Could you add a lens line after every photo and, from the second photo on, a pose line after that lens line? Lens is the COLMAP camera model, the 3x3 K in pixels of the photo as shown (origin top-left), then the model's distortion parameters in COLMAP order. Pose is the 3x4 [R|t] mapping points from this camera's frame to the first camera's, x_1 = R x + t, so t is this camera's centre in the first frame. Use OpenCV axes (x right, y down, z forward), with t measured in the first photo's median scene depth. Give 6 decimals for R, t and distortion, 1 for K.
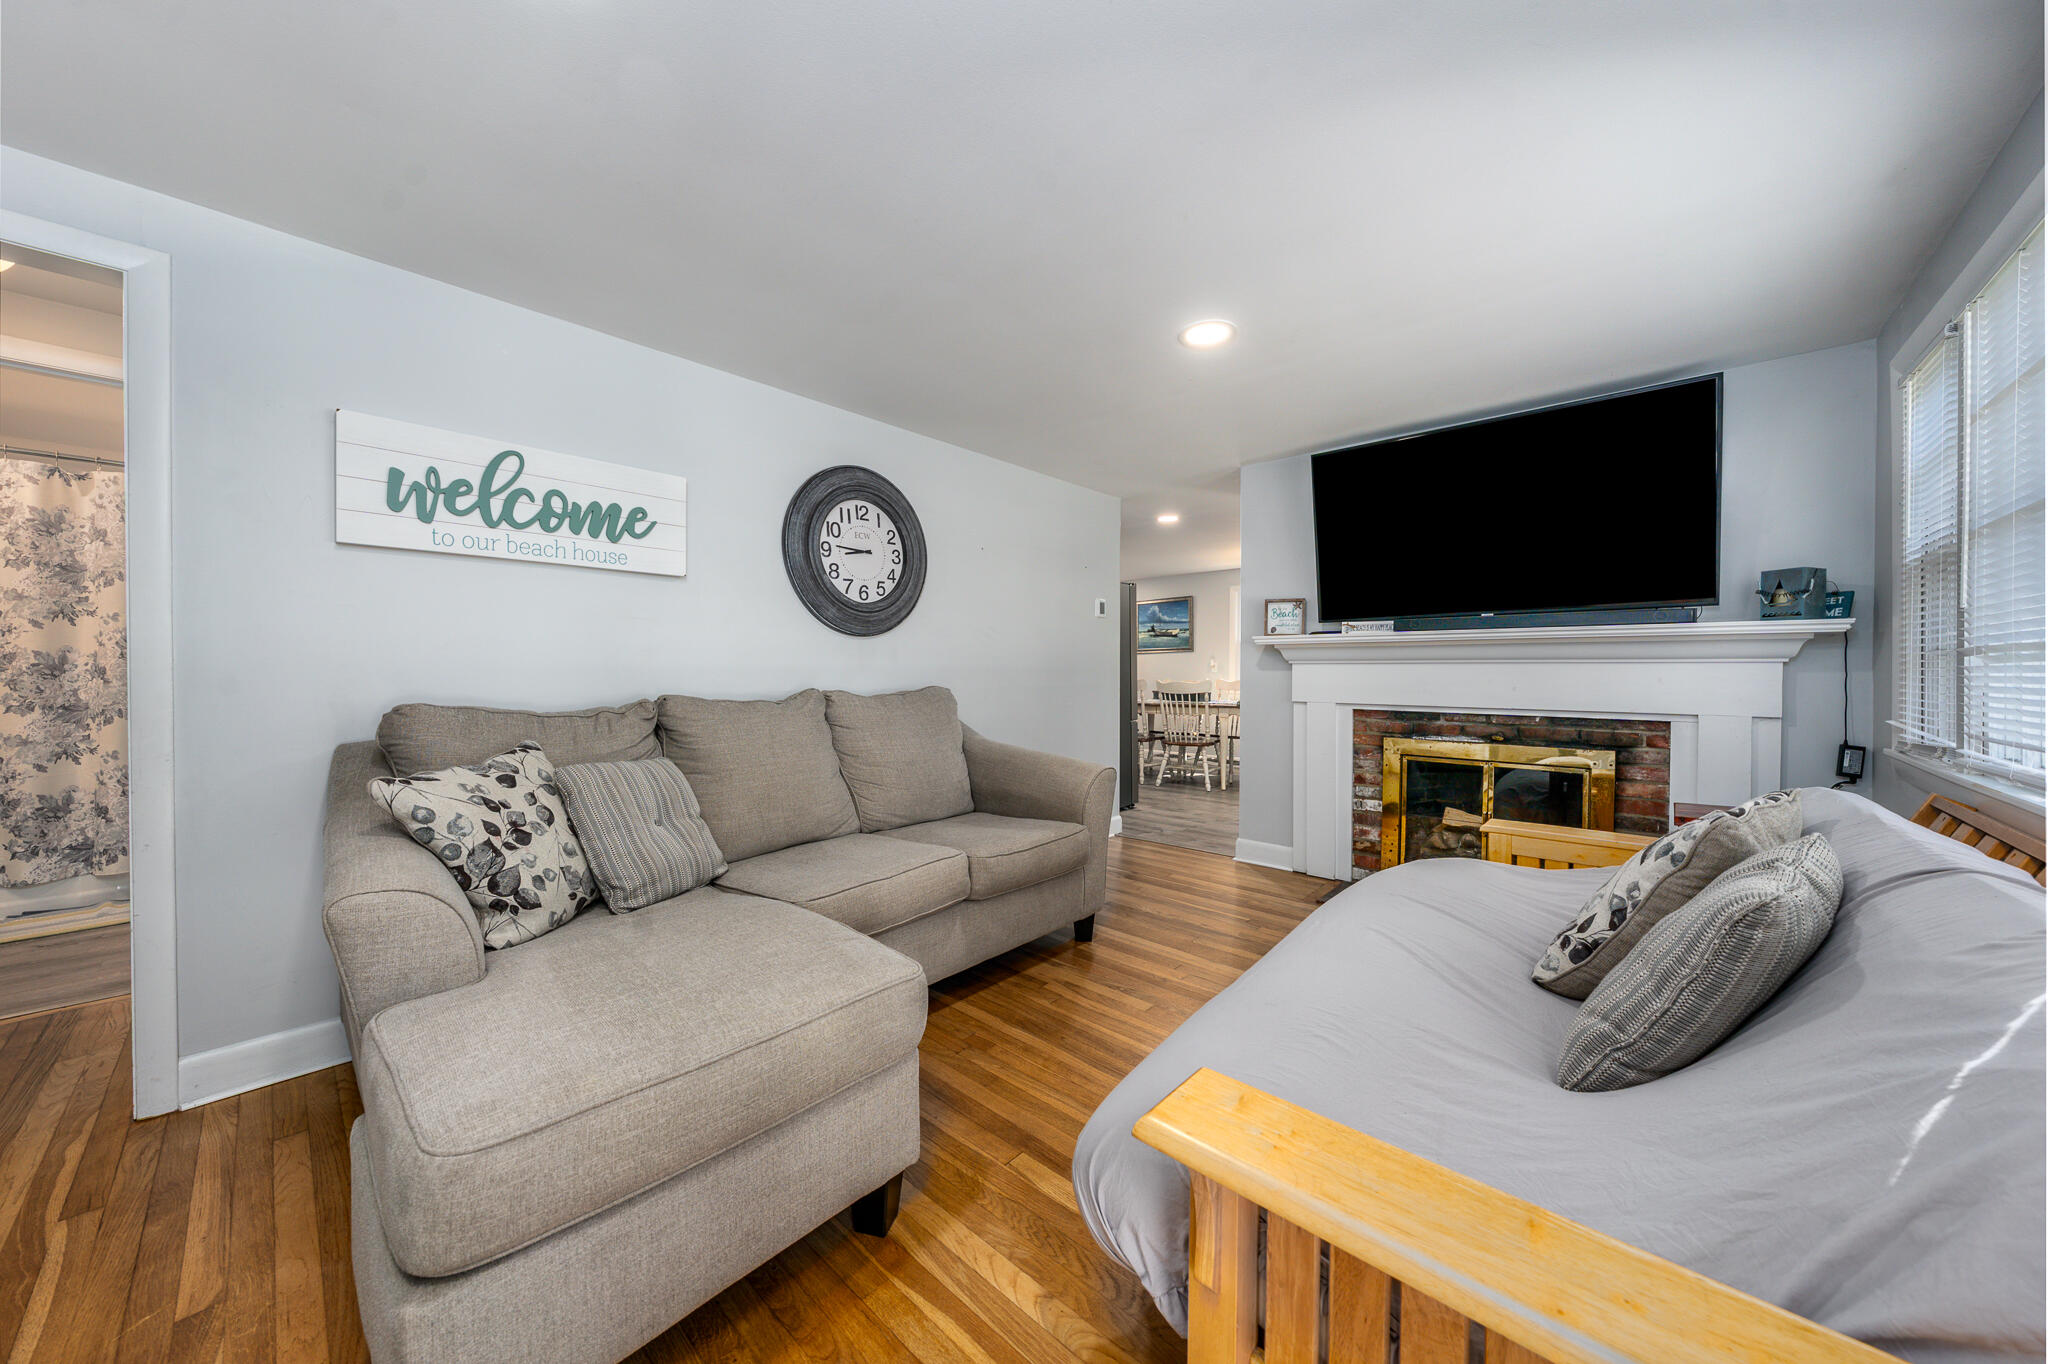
lens RADIAL K [[698.4, 0, 1010.7], [0, 698.4, 670.8], [0, 0, 1]] dist [-0.002711, -0.000293]
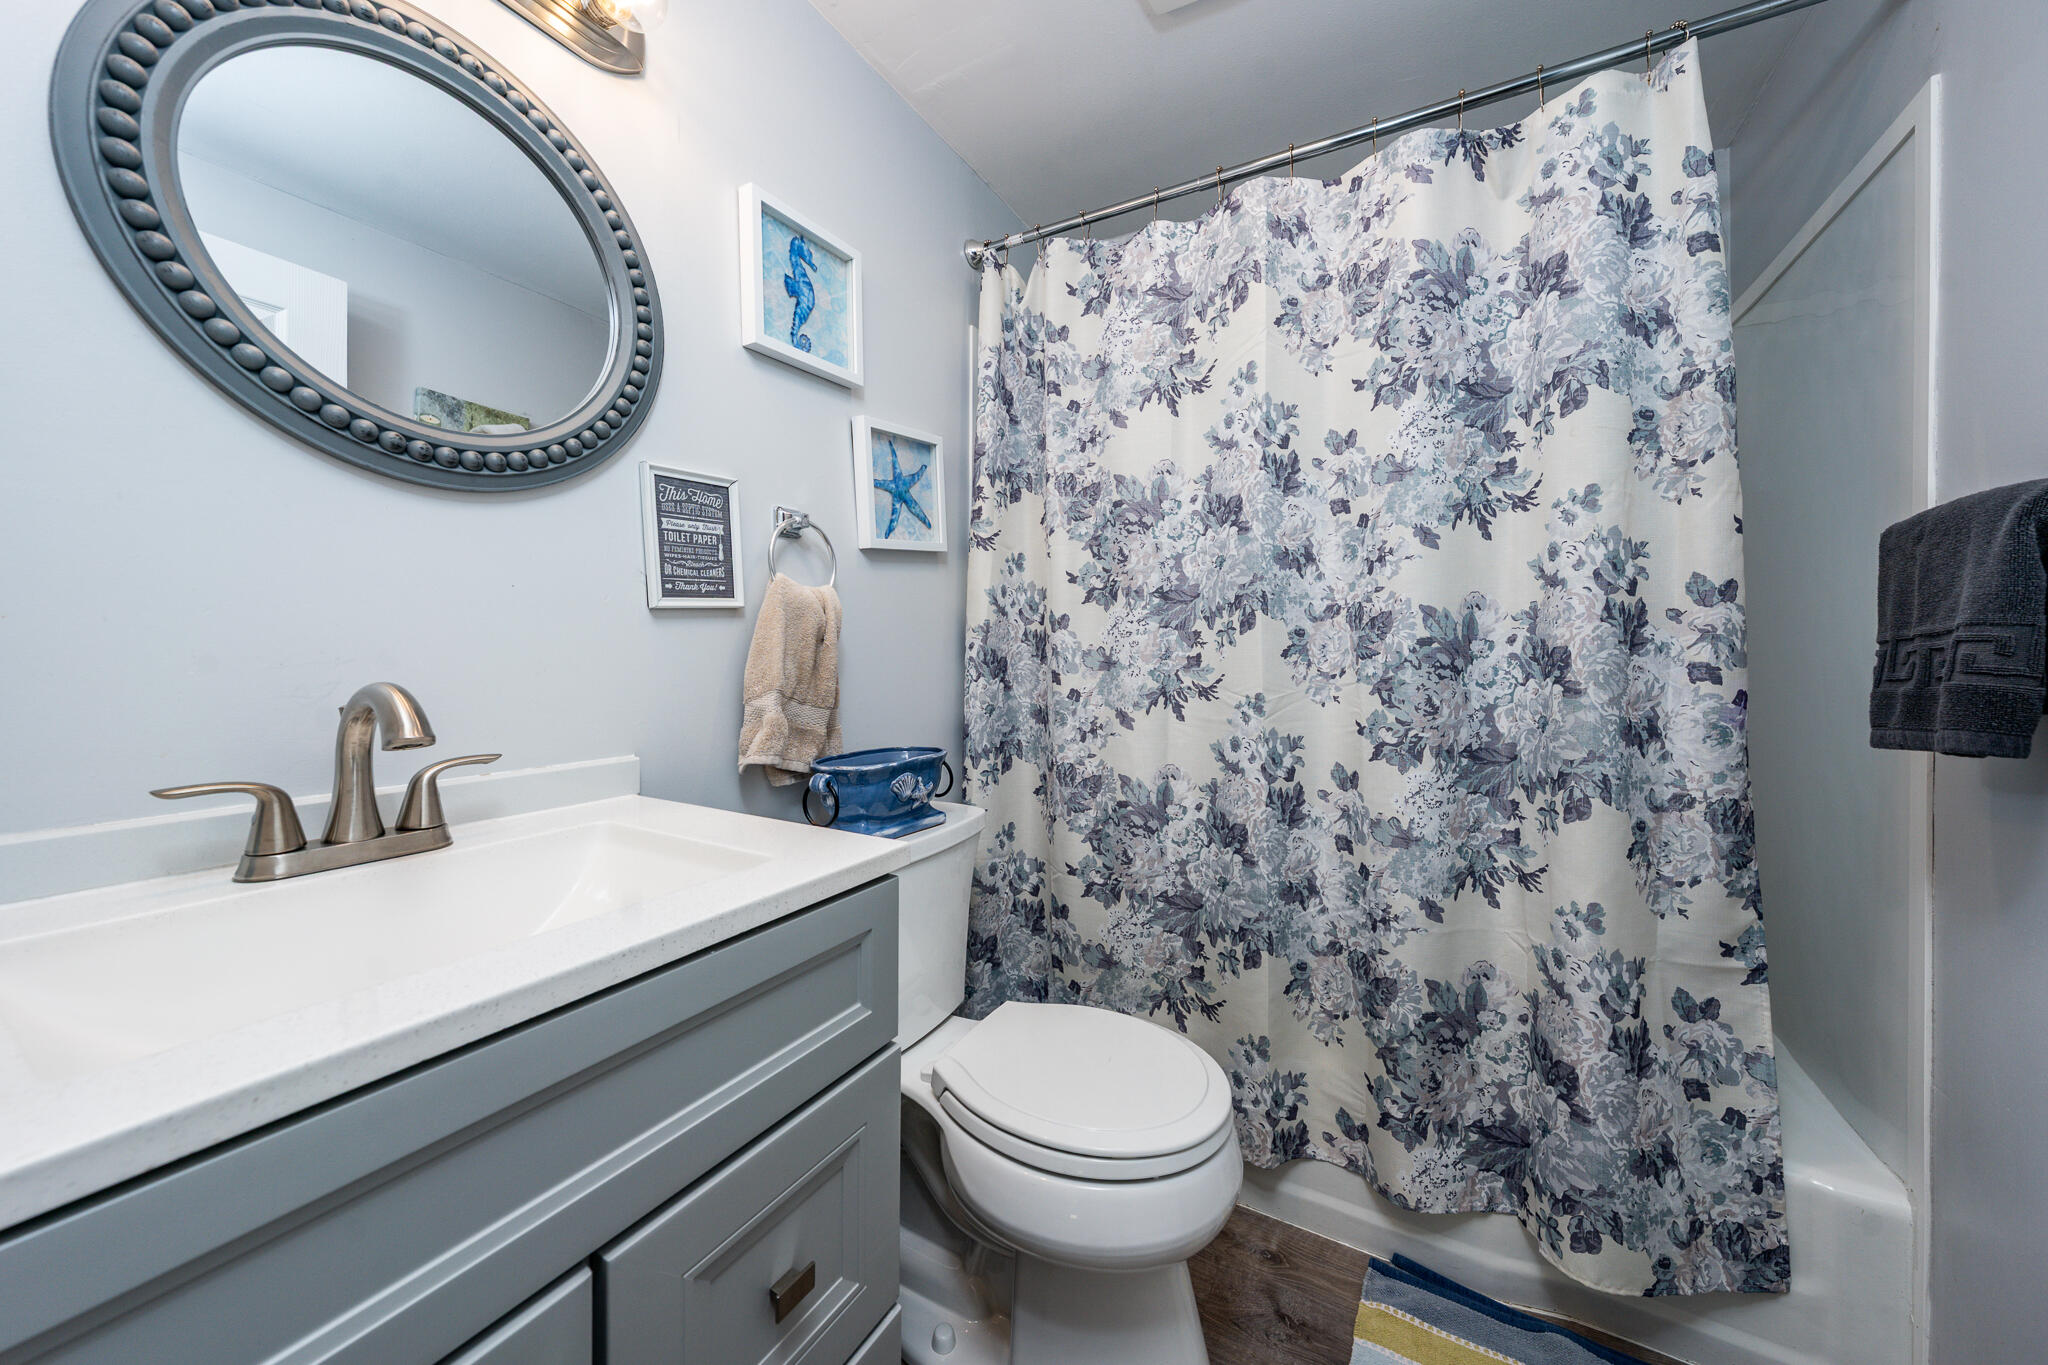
lens RADIAL K [[698.4, 0, 1022.8], [0, 698.4, 663.8], [0, 0, 1]] dist [-0.002711, -0.000293]
pose [[0.224399, 0.018250, -0.974326, -1.033583], [-0.001596, 0.999830, 0.018360, -0.003175], [0.974496, -0.002565, 0.224390, 0.665924]]
